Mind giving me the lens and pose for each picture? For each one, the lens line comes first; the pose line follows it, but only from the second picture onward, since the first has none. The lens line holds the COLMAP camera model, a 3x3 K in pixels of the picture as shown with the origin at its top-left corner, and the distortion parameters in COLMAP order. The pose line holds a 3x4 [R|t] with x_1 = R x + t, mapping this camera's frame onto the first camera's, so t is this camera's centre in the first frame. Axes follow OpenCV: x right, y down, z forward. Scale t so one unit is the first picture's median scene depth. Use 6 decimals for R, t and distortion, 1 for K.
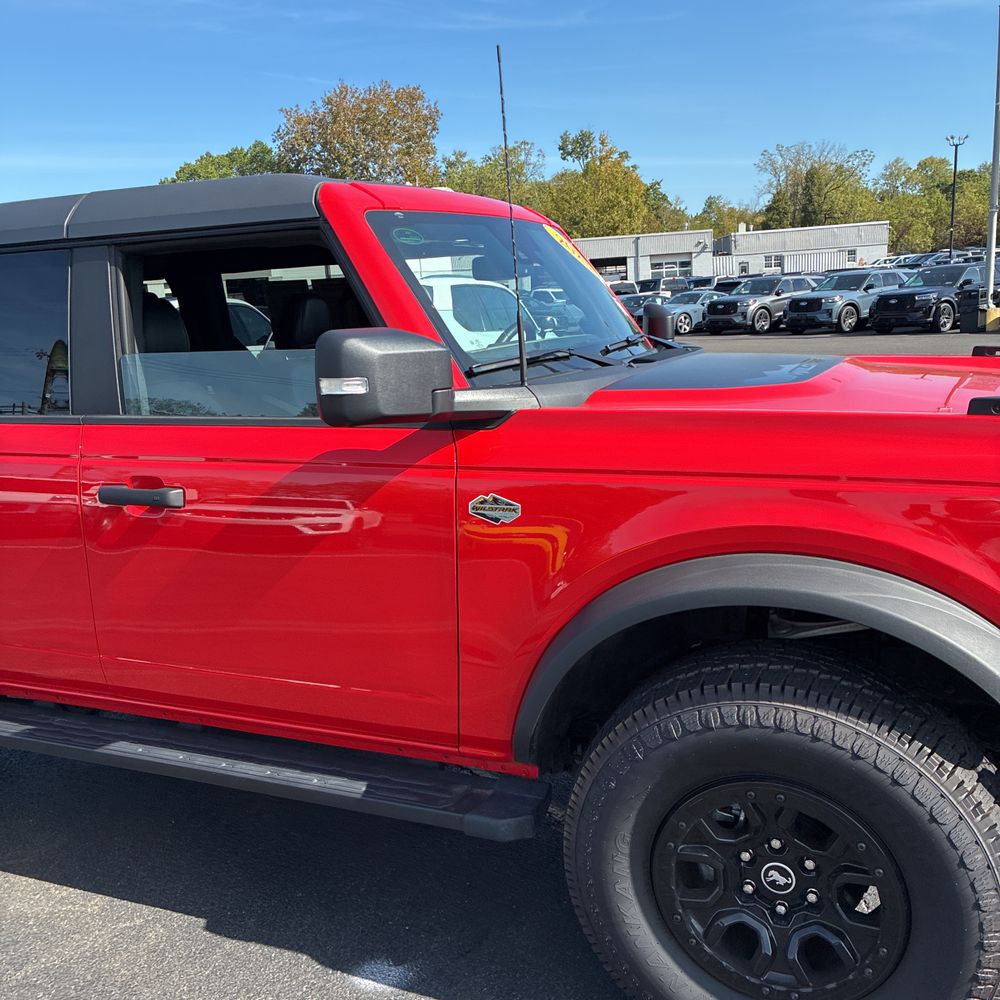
lens RADIAL K [[997.0, 0, 500.7], [0, 997.0, 508.8], [0, 0, 1]] dist [0.068446, -0.077933]
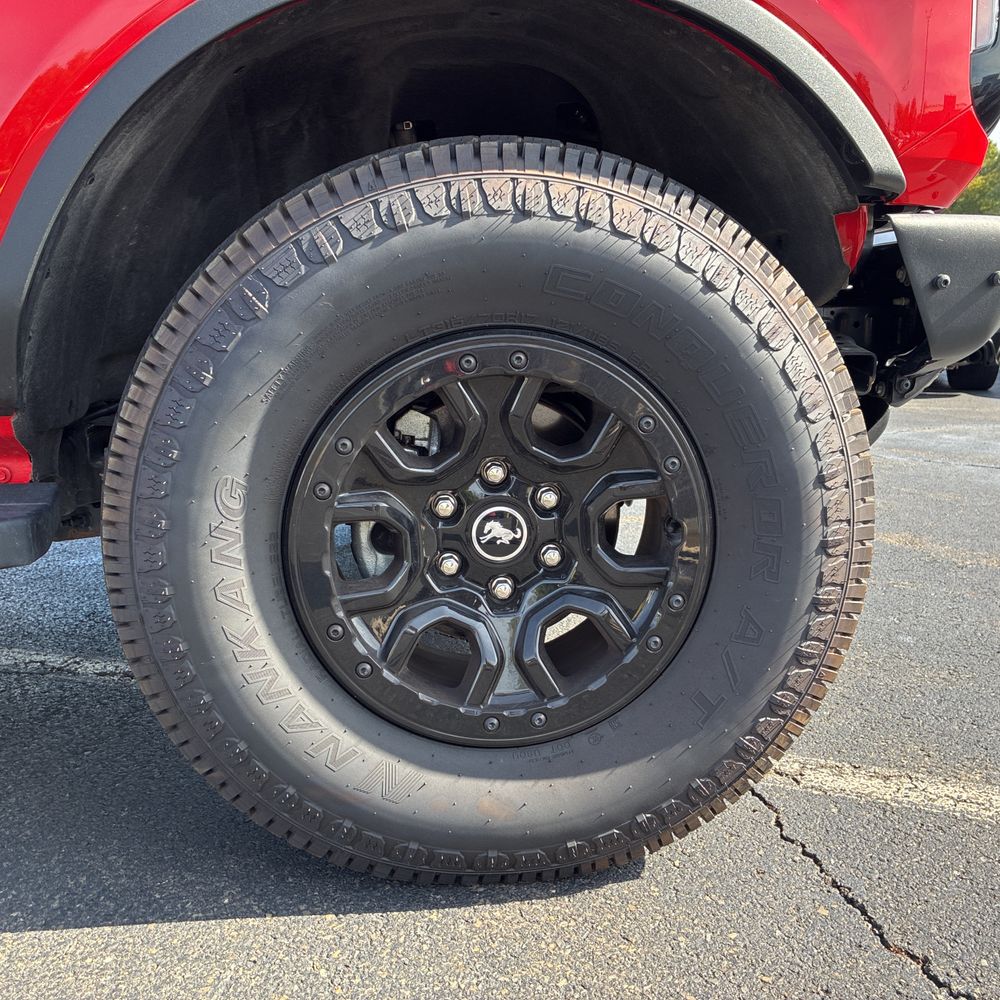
lens RADIAL K [[1005.7, 0, 508.0], [0, 1005.7, 497.8], [0, 0, 1]] dist [0.033146, -0.005368]
pose [[0.866554, -0.045463, 0.497009, -0.014671], [0.058789, 0.998208, -0.011192, 0.376662], [-0.495609, 0.038917, 0.867673, 0.516534]]
